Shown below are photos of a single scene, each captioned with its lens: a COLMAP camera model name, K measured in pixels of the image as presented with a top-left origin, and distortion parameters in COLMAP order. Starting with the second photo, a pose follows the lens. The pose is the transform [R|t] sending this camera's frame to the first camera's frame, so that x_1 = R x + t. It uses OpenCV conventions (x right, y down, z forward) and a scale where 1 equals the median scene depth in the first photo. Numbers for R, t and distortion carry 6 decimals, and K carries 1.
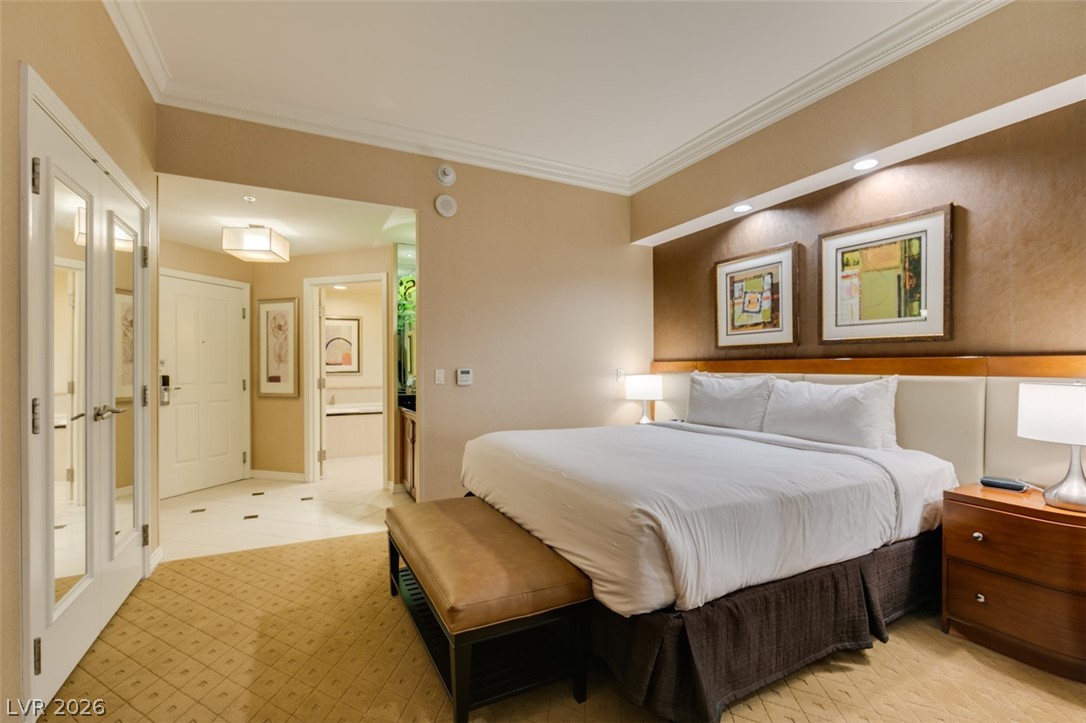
lens RADIAL K [[486.5, 0, 542.5], [0, 486.5, 364.5], [0, 0, 1]] dist [0.007061, -0.002542]
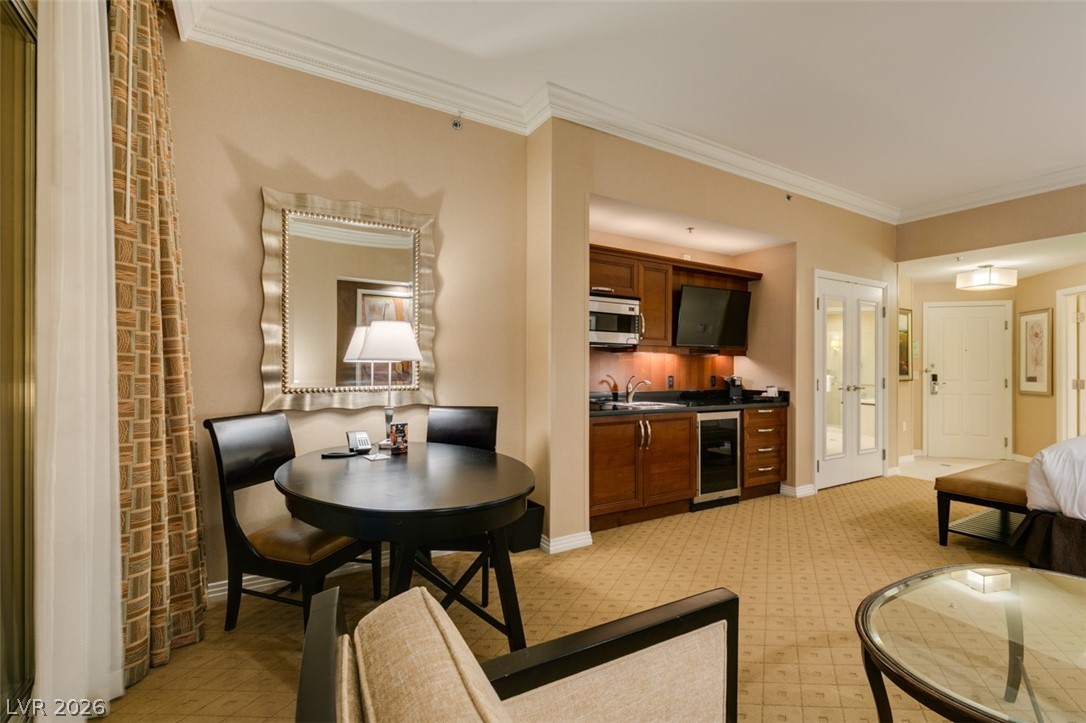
lens RADIAL K [[486.5, 0, 540.6], [0, 486.5, 367.0], [0, 0, 1]] dist [0.007061, -0.002542]
pose [[0.068260, 0.000765, -0.997667, 0.859037], [-0.000514, 1.000000, 0.000732, -0.000091], [0.997667, 0.000463, 0.068261, -0.417524]]
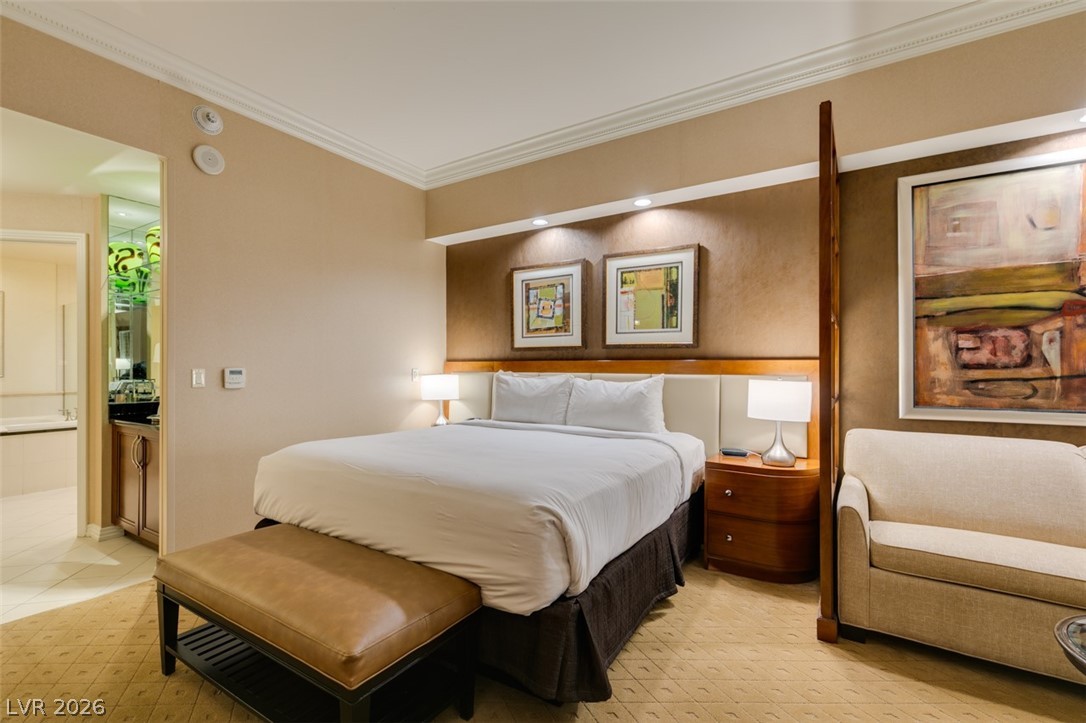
lens RADIAL K [[486.5, 0, 542.1], [0, 486.5, 365.2], [0, 0, 1]] dist [0.007061, -0.002542]
pose [[0.863889, 0.006390, 0.503641, -0.147280], [-0.006809, 0.999976, -0.001008, 0.002134], [-0.503635, -0.002558, 0.863912, 0.058359]]
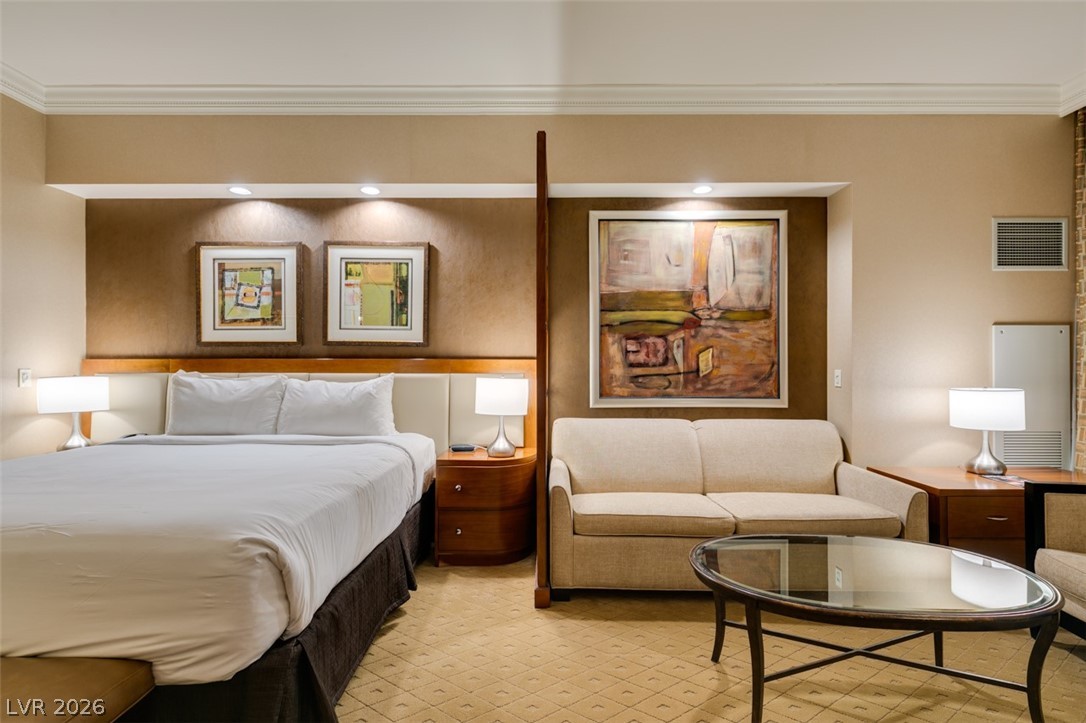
lens RADIAL K [[486.5, 0, 547.7], [0, 486.5, 364.3], [0, 0, 1]] dist [0.007061, -0.002542]
pose [[0.459516, 0.006874, 0.888143, -0.142247], [-0.006484, 0.999969, -0.004385, 0.002274], [-0.888146, -0.003743, 0.459547, 0.083456]]
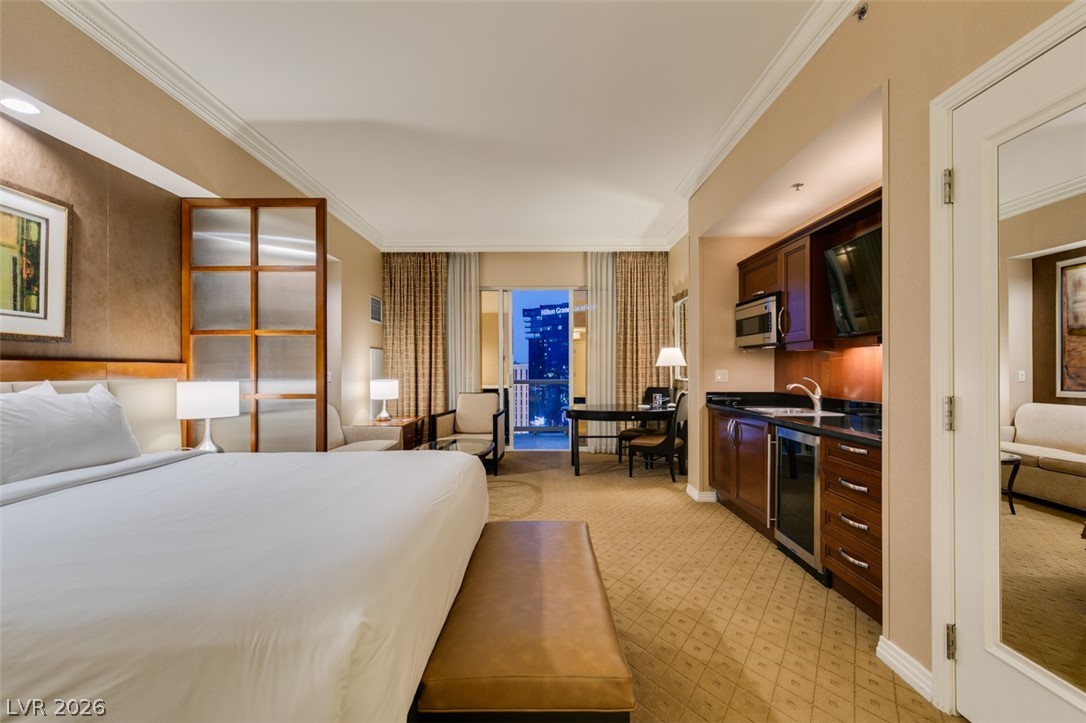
lens RADIAL K [[486.5, 0, 542.8], [0, 486.5, 363.3], [0, 0, 1]] dist [0.007061, -0.002542]
pose [[-0.890976, 0.010057, 0.453938, -0.351312], [0.003216, 0.999869, -0.015840, 0.006160], [-0.454038, -0.012653, -0.890892, 1.123571]]
